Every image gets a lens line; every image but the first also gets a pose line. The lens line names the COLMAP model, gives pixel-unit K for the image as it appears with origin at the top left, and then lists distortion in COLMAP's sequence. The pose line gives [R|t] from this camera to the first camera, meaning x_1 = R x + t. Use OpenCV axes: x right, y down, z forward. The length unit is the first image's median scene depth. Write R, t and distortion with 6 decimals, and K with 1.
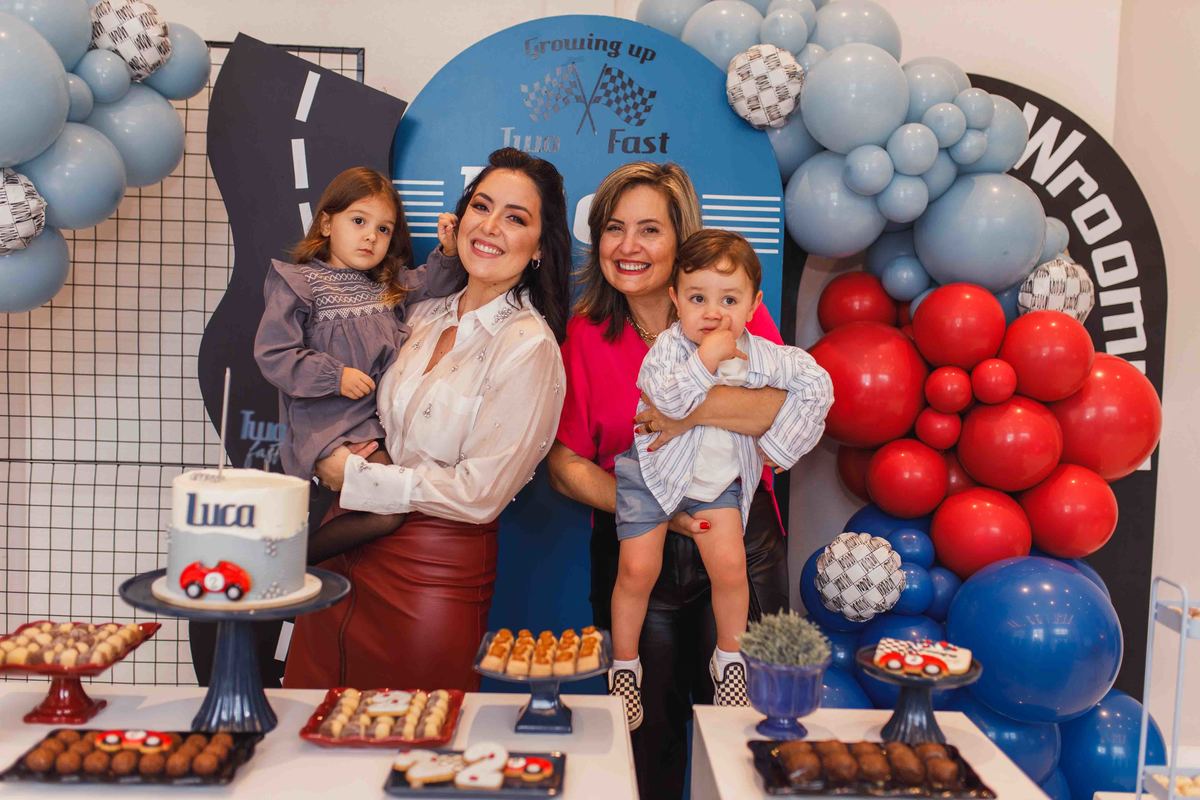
lens RADIAL K [[1133.2, 0, 600.0], [0, 1133.2, 400.0], [0, 0, 1]] dist [0.003717, -0.004511]
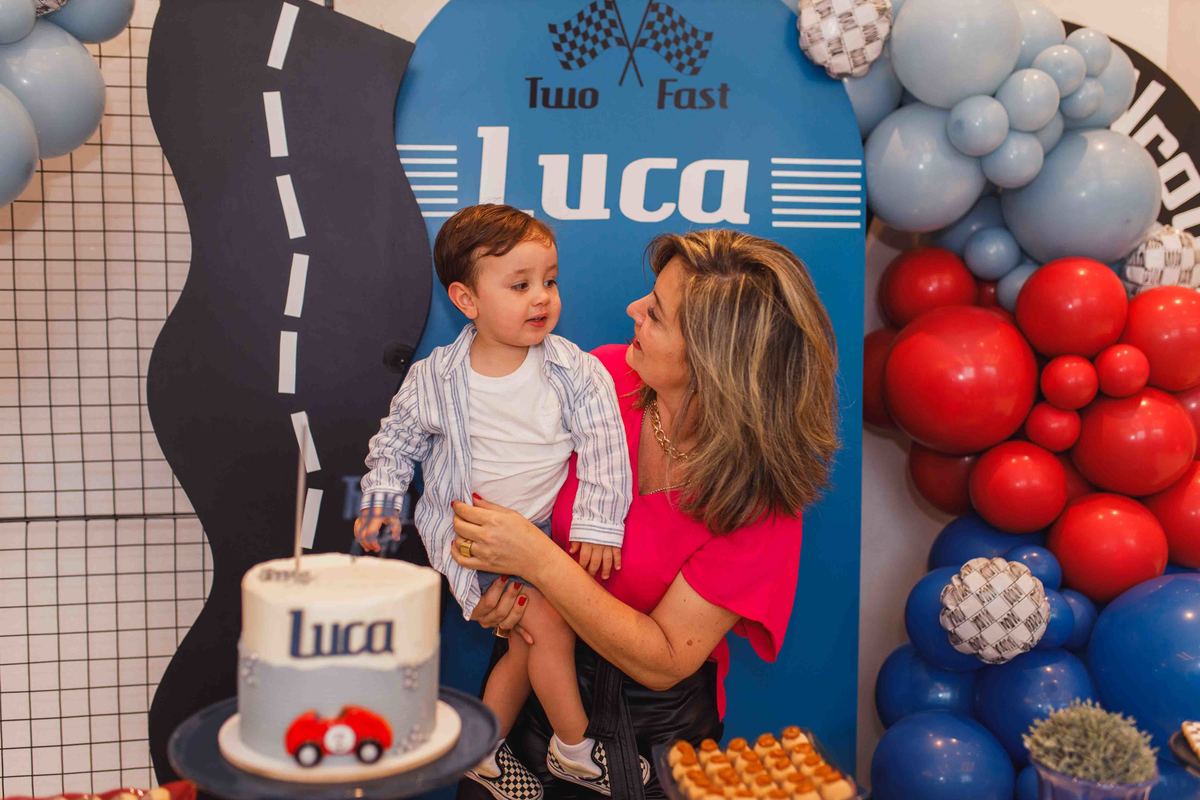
lens RADIAL K [[1123.0, 0, 600.0], [0, 1123.0, 400.0], [0, 0, 1]] dist [-0.000102, 0.012290]
pose [[0.988107, -0.044579, 0.147162, -0.164314], [0.041641, 0.998868, 0.022985, -0.029591], [-0.148020, -0.016584, 0.988845, 0.207886]]
